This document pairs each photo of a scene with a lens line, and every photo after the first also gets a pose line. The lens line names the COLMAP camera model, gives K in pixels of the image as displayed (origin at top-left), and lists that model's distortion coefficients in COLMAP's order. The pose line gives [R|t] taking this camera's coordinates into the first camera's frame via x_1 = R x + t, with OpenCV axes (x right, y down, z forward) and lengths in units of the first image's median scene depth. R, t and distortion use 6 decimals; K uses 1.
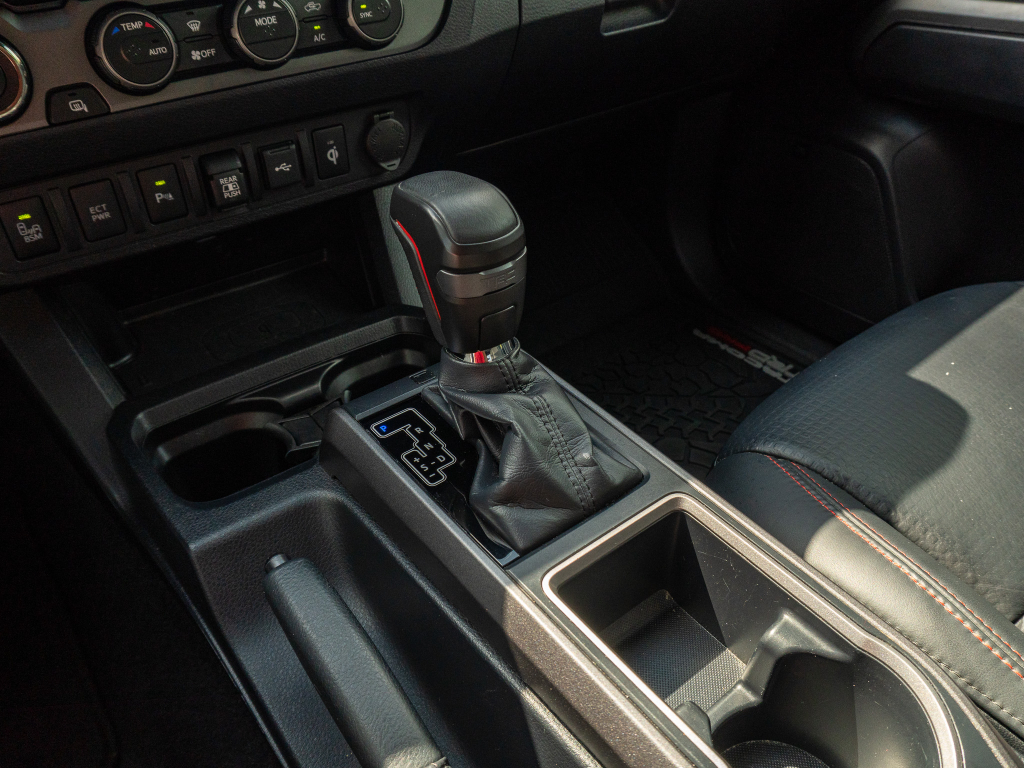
lens RADIAL K [[769.4, 0, 517.4], [0, 769.4, 385.4], [0, 0, 1]] dist [-0.014401, -0.007347]
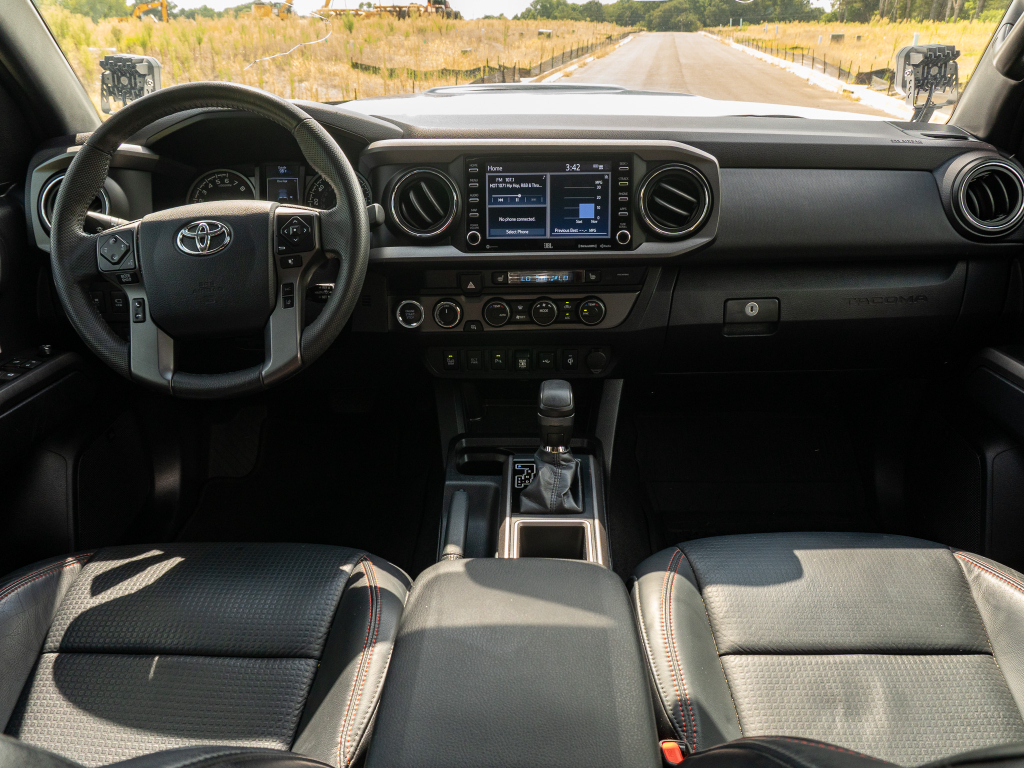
lens RADIAL K [[769.4, 0, 517.4], [0, 769.4, 385.4], [0, 0, 1]] dist [-0.014401, -0.007347]
pose [[0.774373, 0.265141, -0.574497, 1.152653], [-0.370655, 0.925955, -0.072266, -0.006499], [0.512797, 0.268901, 0.815311, -1.109678]]
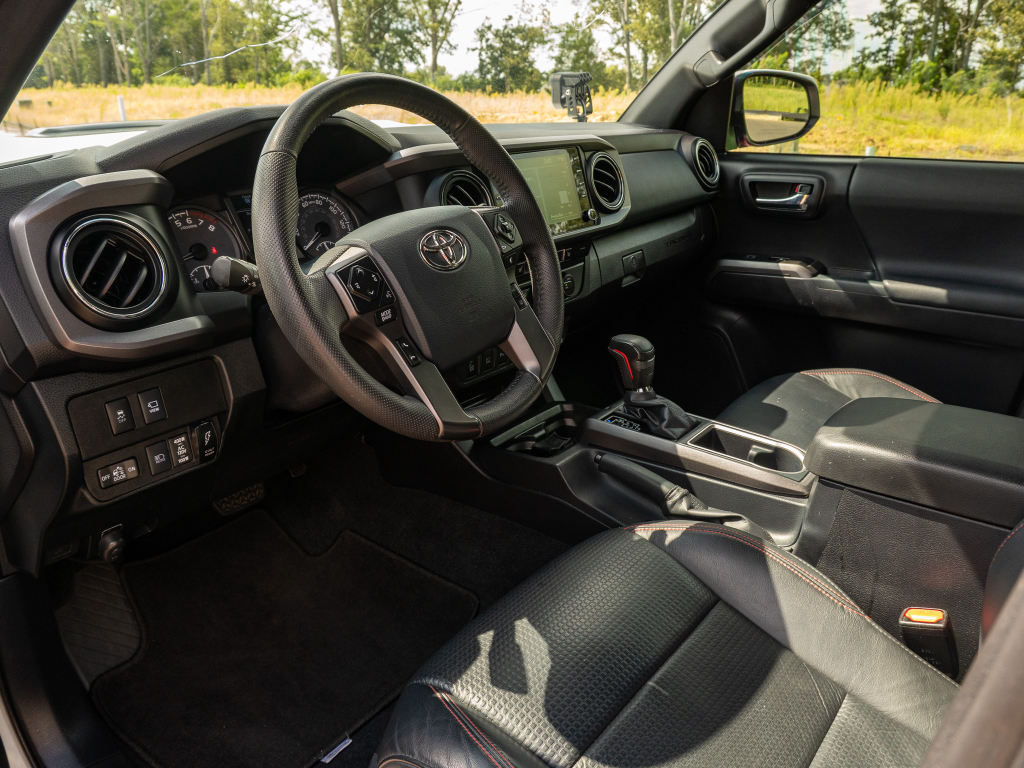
lens RADIAL K [[769.4, 0, 517.4], [0, 769.4, 385.4], [0, 0, 1]] dist [-0.014401, -0.007347]
pose [[0.968389, -0.084181, 0.234813, -1.103219], [0.143531, 0.957936, -0.248512, 0.560069], [-0.204016, 0.274359, 0.939737, -1.584578]]
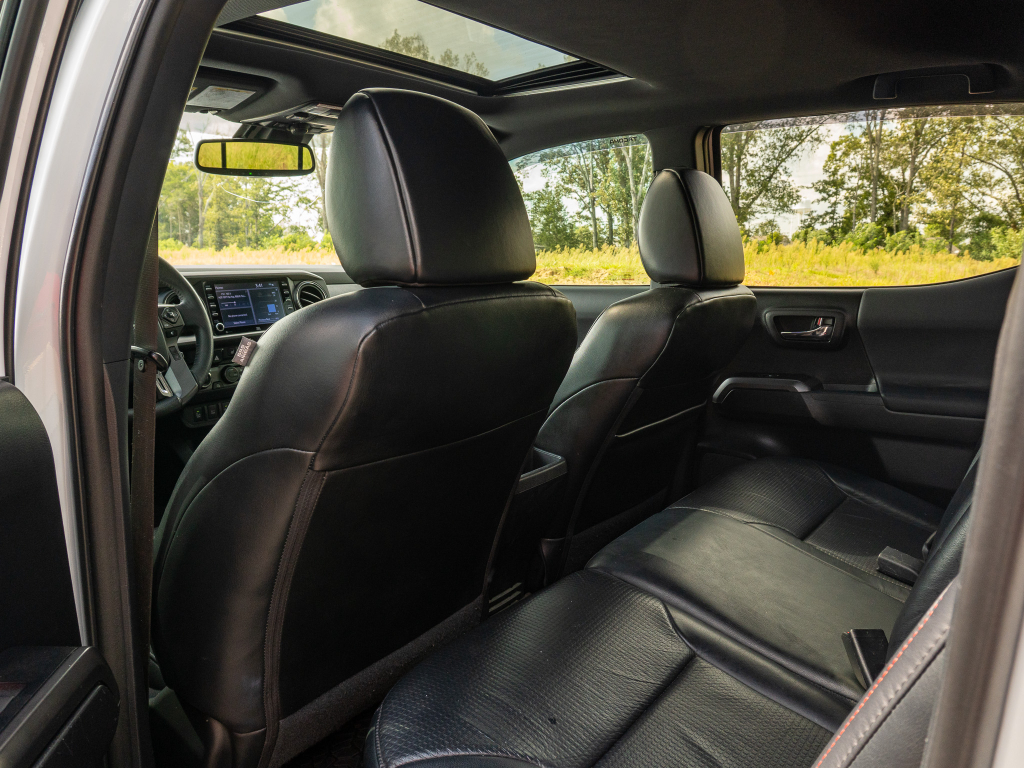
lens RADIAL K [[769.4, 0, 517.4], [0, 769.4, 385.4], [0, 0, 1]] dist [-0.014401, -0.007347]
pose [[0.960665, -0.046281, 0.273825, -0.094644], [0.163779, 0.890709, -0.424045, 1.672234], [-0.224273, 0.452212, 0.863253, -3.009873]]
